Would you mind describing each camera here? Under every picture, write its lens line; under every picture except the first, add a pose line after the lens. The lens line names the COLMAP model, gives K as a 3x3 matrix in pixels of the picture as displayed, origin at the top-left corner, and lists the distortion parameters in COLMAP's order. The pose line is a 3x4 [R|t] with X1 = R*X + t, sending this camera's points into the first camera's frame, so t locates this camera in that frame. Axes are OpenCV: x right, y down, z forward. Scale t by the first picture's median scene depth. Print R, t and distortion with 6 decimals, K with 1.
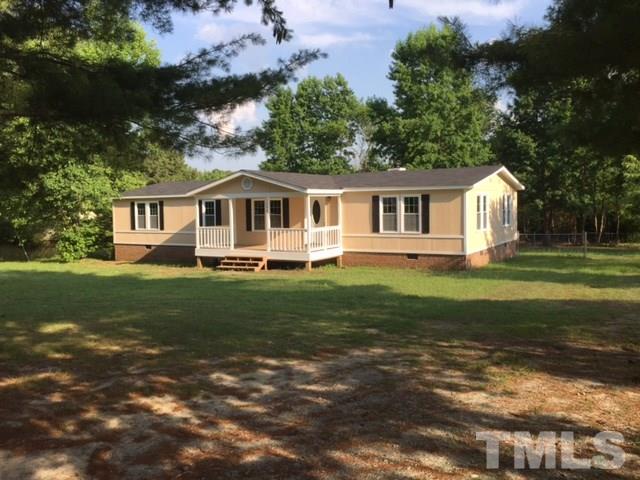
lens RADIAL K [[564.7, 0, 320.0], [0, 564.7, 240.0], [0, 0, 1]] dist [0.050633, 0.001104]
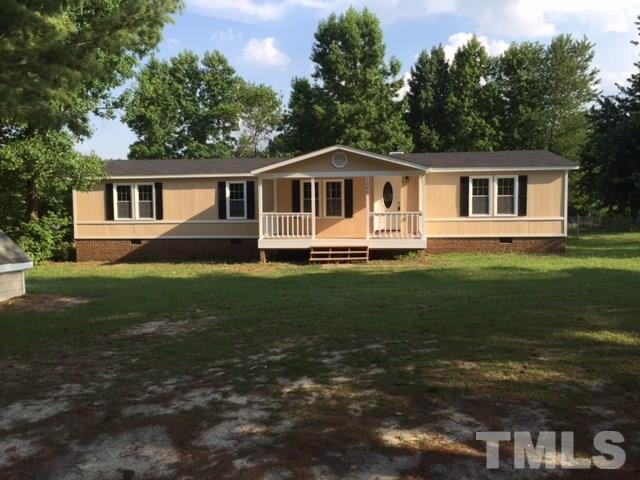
lens RADIAL K [[560.3, 0, 307.9], [0, 560.3, 237.7], [0, 0, 1]] dist [0.105672, 0.001719]
pose [[0.912986, -0.027925, 0.407034, -0.487487], [0.025424, 0.999610, 0.011552, 0.004691], [-0.407198, -0.000199, 0.913340, 0.231175]]
